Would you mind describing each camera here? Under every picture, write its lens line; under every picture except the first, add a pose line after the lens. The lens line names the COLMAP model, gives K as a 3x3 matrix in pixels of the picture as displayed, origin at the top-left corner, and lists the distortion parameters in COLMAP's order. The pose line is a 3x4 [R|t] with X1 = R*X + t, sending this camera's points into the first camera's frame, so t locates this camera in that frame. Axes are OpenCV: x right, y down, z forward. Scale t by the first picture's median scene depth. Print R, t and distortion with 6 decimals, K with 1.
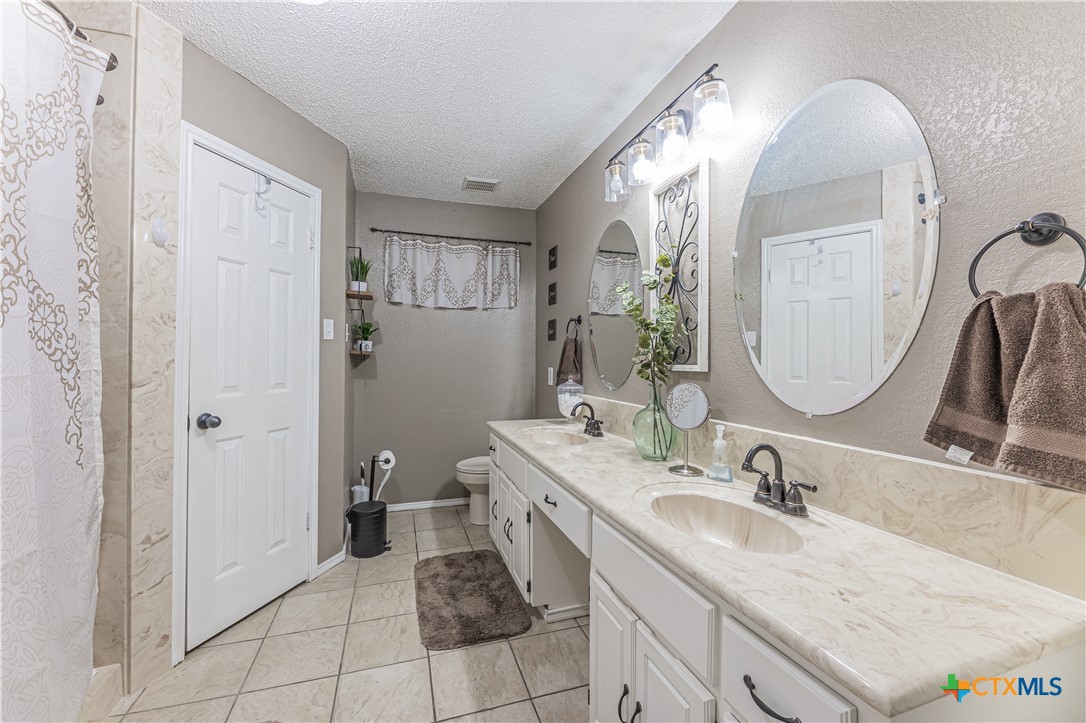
lens RADIAL K [[436.2, 0, 537.9], [0, 436.2, 355.0], [0, 0, 1]] dist [-0.006996, -0.000835]
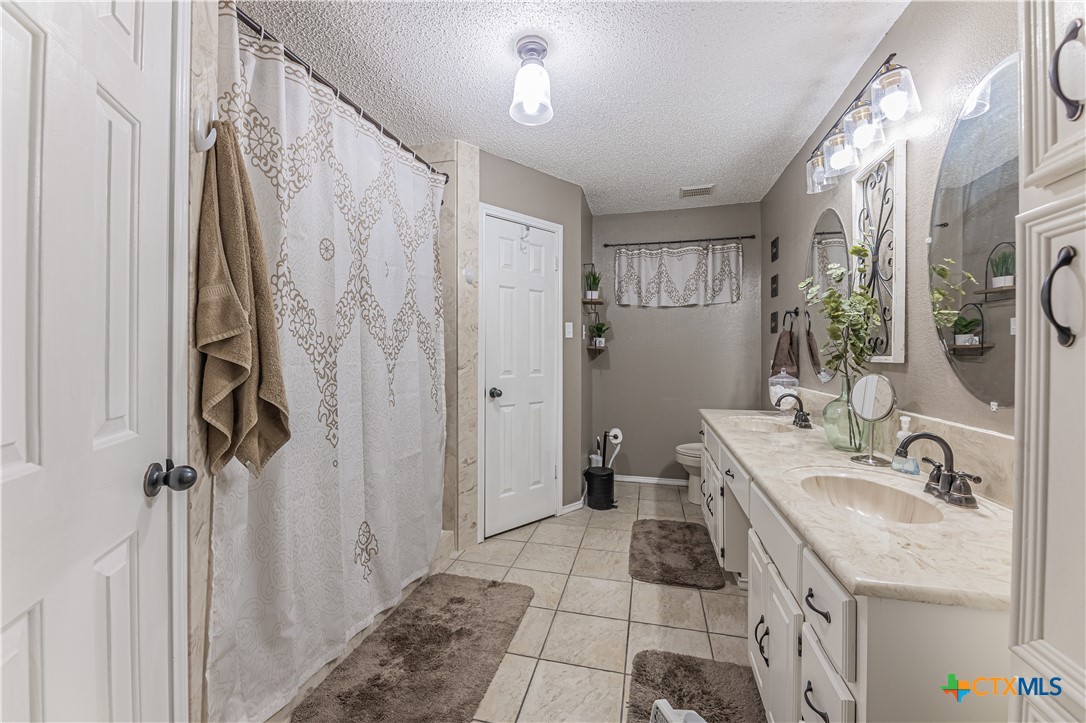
lens RADIAL K [[436.2, 0, 537.9], [0, 436.2, 355.0], [0, 0, 1]] dist [-0.006996, -0.000835]
pose [[0.843744, -0.002062, -0.536742, 0.183147], [0.008585, 0.999917, 0.009653, 0.003707], [0.536678, -0.012753, 0.843691, -0.205328]]
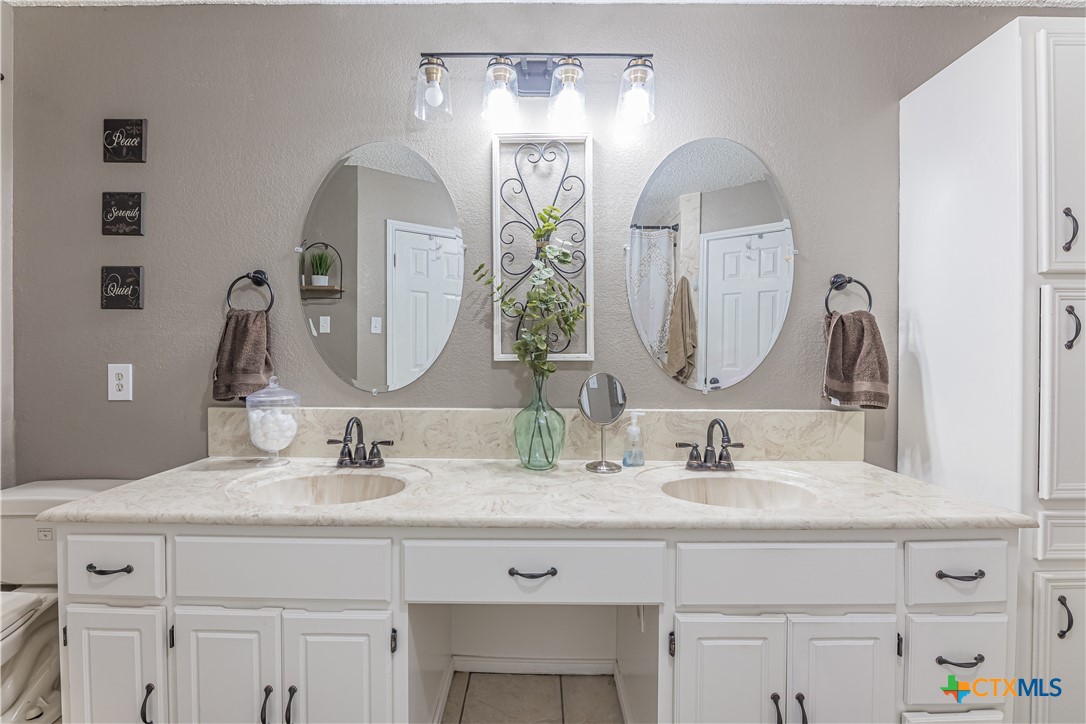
lens RADIAL K [[436.2, 0, 537.9], [0, 436.2, 355.5], [0, 0, 1]] dist [-0.006996, -0.000835]
pose [[0.316989, -0.012249, 0.948350, -0.467567], [-0.009766, 0.999821, 0.016178, 0.010481], [-0.948379, -0.014390, 0.316812, 0.671554]]
